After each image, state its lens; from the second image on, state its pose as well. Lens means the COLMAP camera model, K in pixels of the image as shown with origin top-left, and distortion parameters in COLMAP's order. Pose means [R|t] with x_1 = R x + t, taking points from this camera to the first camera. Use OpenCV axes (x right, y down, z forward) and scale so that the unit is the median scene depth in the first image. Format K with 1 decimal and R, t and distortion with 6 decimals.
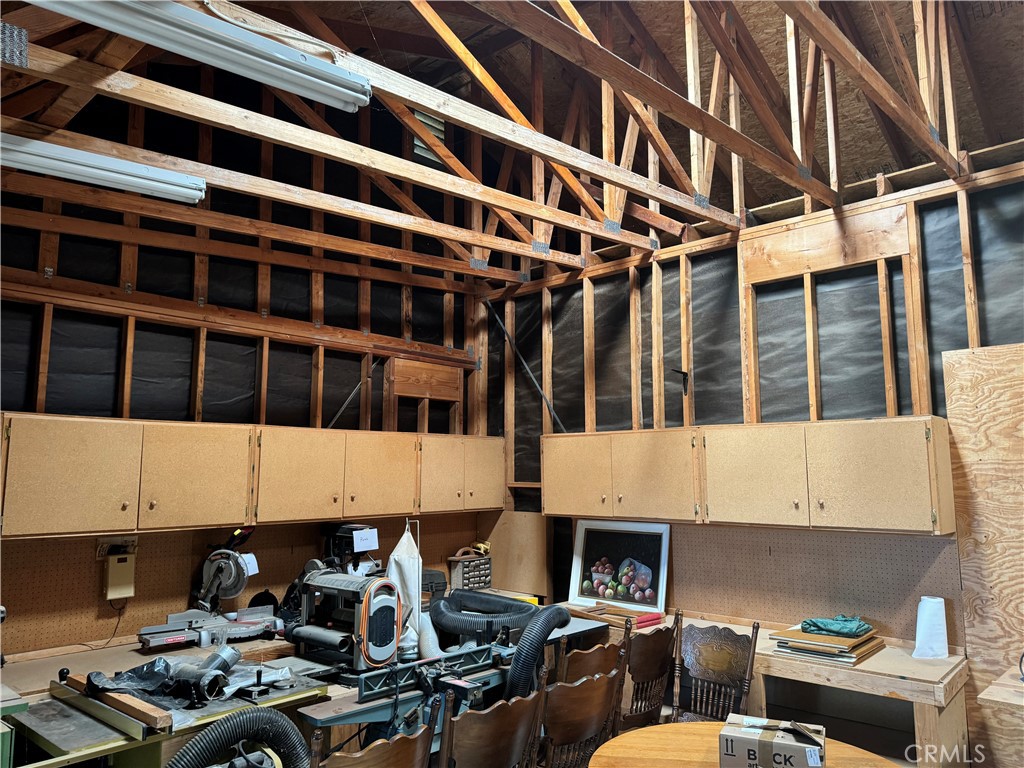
lens RADIAL K [[717.0, 0, 512.0], [0, 717.0, 384.0], [0, 0, 1]] dist [0.131113, -0.196362]
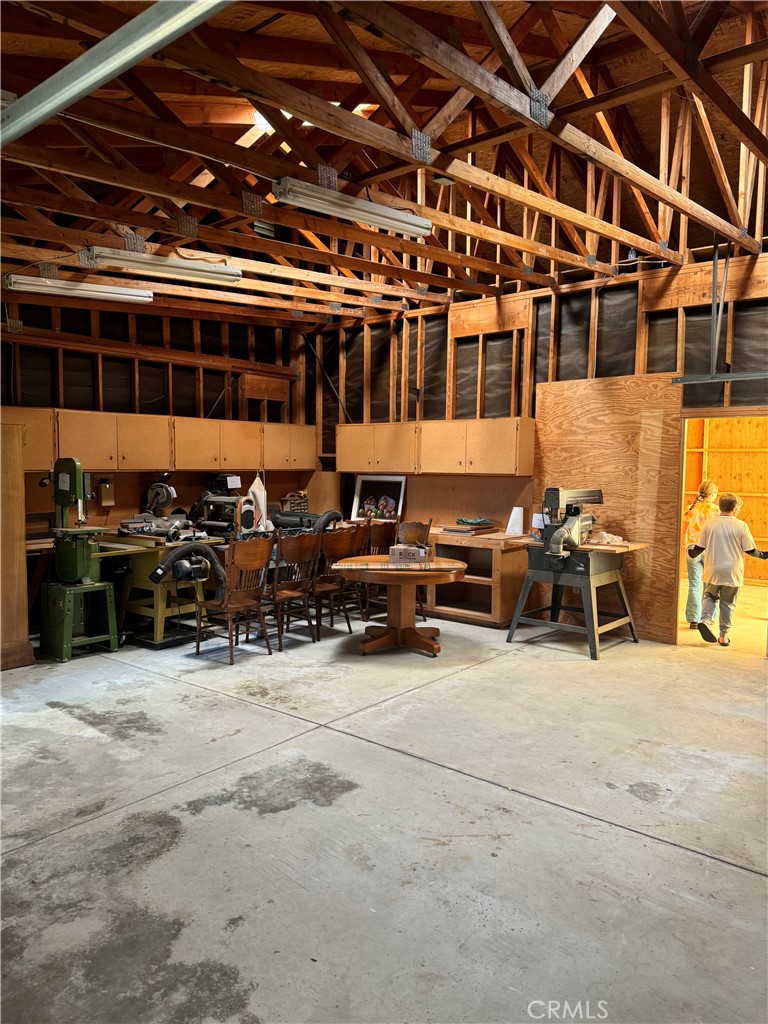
lens RADIAL K [[717.0, 0, 384.5], [0, 717.0, 525.5], [0, 0, 1]] dist [0.131113, -0.196362]
pose [[0.998749, 0.006322, 0.049595, 0.079173], [-0.016751, 0.976952, 0.212799, -0.063249], [-0.047106, -0.213363, 0.975837, -0.754767]]
